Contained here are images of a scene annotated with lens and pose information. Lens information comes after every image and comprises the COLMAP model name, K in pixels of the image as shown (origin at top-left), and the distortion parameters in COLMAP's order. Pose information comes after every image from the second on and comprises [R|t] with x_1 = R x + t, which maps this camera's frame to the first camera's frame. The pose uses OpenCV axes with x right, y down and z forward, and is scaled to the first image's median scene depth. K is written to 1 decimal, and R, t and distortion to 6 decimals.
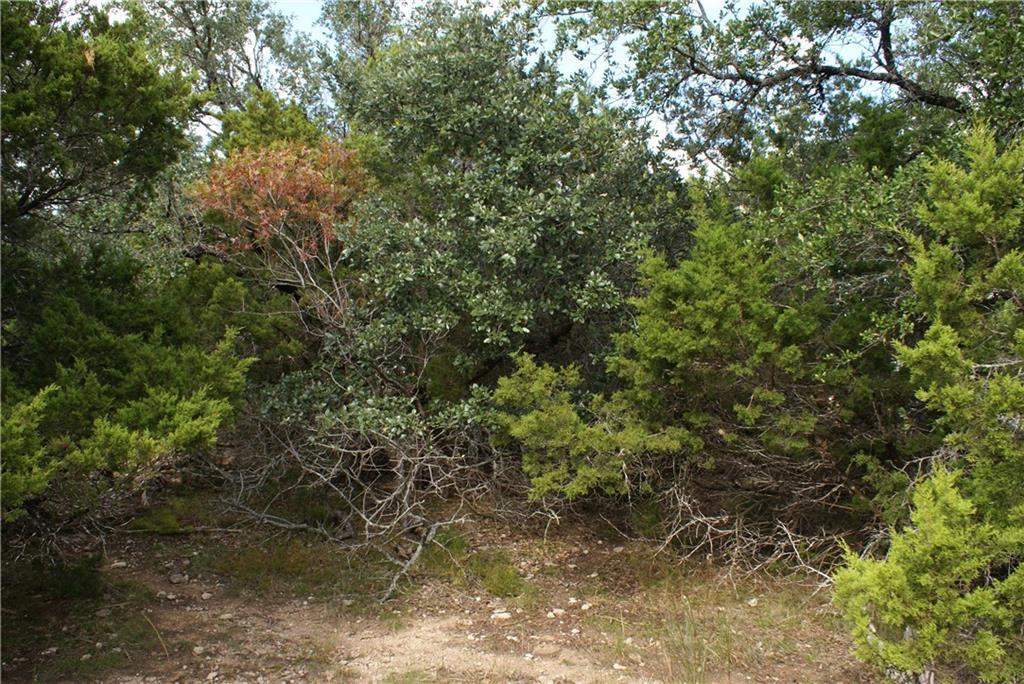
lens RADIAL K [[783.5, 0, 512.0], [0, 783.5, 342.0], [0, 0, 1]] dist [-0.147341, 0.131275]
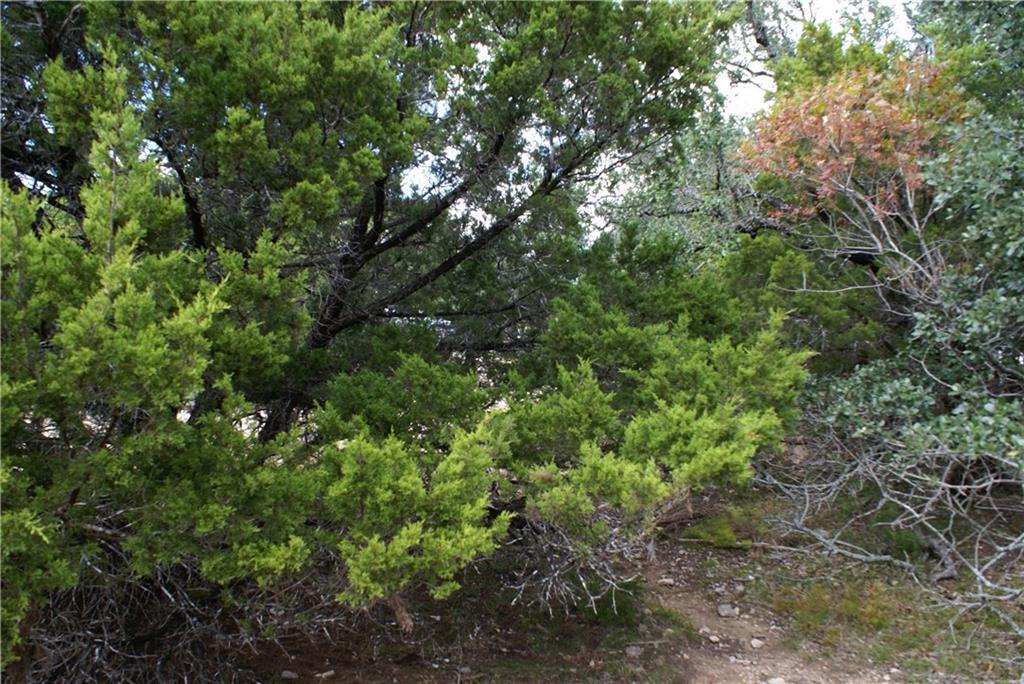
lens RADIAL K [[783.5, 0, 512.0], [0, 783.5, 342.0], [0, 0, 1]] dist [-0.147341, 0.131275]
pose [[0.750894, -0.018187, -0.660173, -0.056601], [0.034610, 0.999331, 0.011836, -0.005742], [0.659516, -0.031736, 0.751021, 0.227438]]
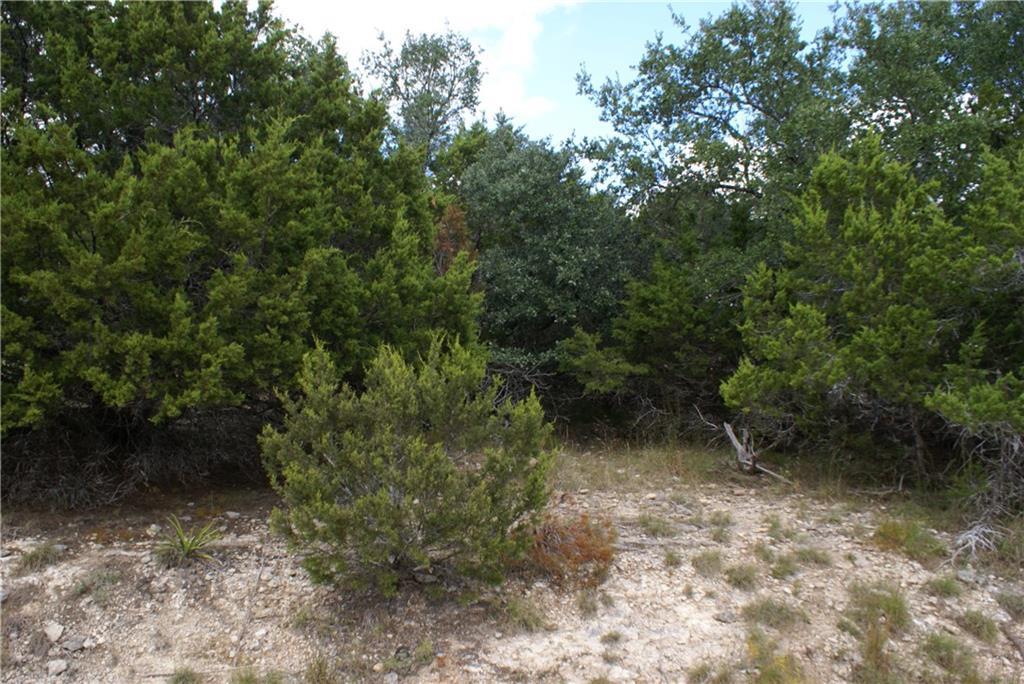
lens RADIAL K [[783.5, 0, 512.0], [0, 783.5, 342.0], [0, 0, 1]] dist [-0.147341, 0.131275]
pose [[0.989267, 0.009576, 0.145806, -0.417768], [-0.013761, 0.999521, 0.027716, -0.001941], [-0.145471, -0.029424, 0.988925, -0.953178]]
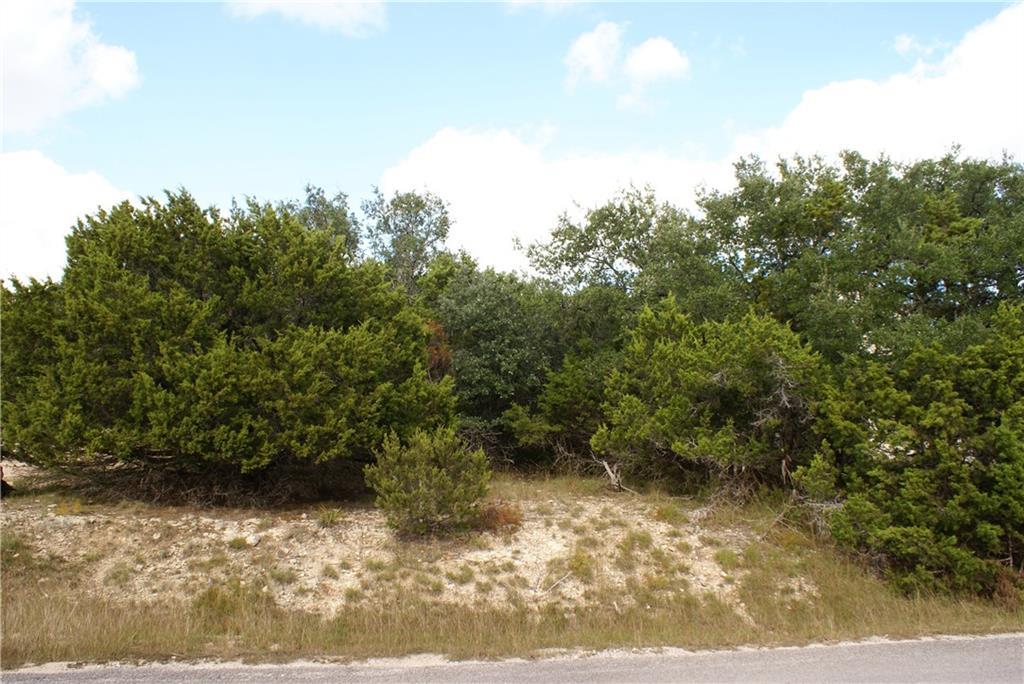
lens RADIAL K [[783.5, 0, 512.0], [0, 783.5, 342.0], [0, 0, 1]] dist [-0.147341, 0.131275]
pose [[0.981415, 0.001101, 0.191894, -0.566325], [0.005240, 0.999457, -0.032530, -0.120076], [-0.191825, 0.032930, 0.980876, -2.030195]]
